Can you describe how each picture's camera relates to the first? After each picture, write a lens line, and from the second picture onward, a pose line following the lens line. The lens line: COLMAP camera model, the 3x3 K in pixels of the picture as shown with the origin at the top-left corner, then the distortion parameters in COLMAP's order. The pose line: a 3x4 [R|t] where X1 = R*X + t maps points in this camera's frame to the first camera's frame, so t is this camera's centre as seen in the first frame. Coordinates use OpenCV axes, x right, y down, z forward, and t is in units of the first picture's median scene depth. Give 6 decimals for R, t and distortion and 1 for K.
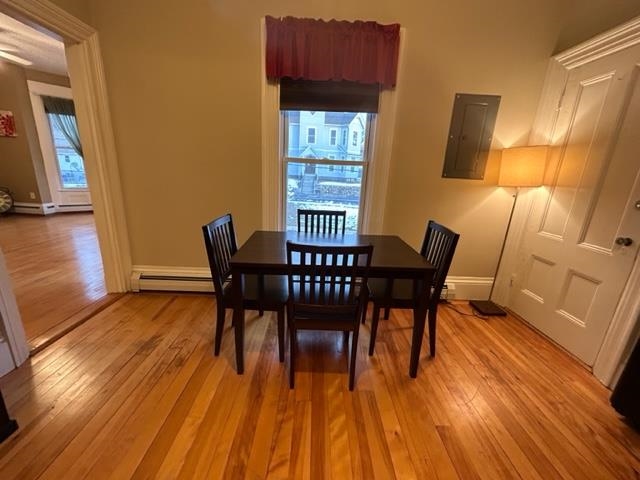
lens RADIAL K [[259.0, 0, 320.3], [0, 259.0, 238.8], [0, 0, 1]] dist [-0.002304, 0.000094]
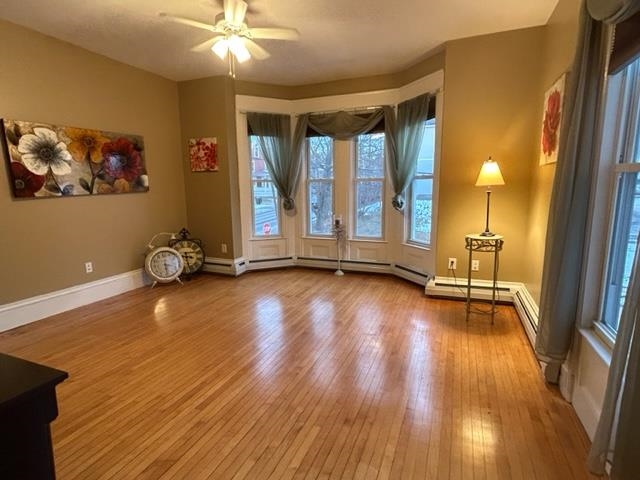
lens RADIAL K [[344.3, 0, 320.0], [0, 344.3, 240.0], [0, 0, 1]] dist [-0.000268, -0.000281]
pose [[0.918997, -0.003474, -0.394249, -1.069063], [-0.042147, 0.993366, -0.106998, -0.215144], [0.392005, 0.114947, 0.912754, 0.490277]]
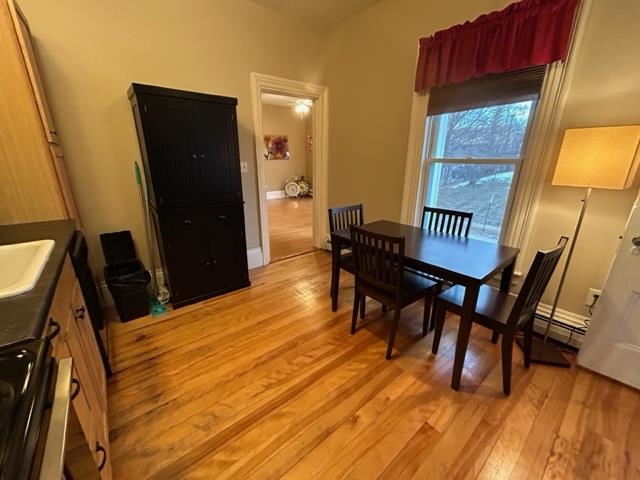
lens RADIAL K [[259.0, 0, 320.3], [0, 259.0, 238.8], [0, 0, 1]] dist [-0.002304, 0.000094]
pose [[0.620400, 0.191084, -0.760651, 0.443654], [-0.180677, 0.978601, 0.098472, -0.007768], [0.763190, 0.076340, 0.641649, -0.020436]]
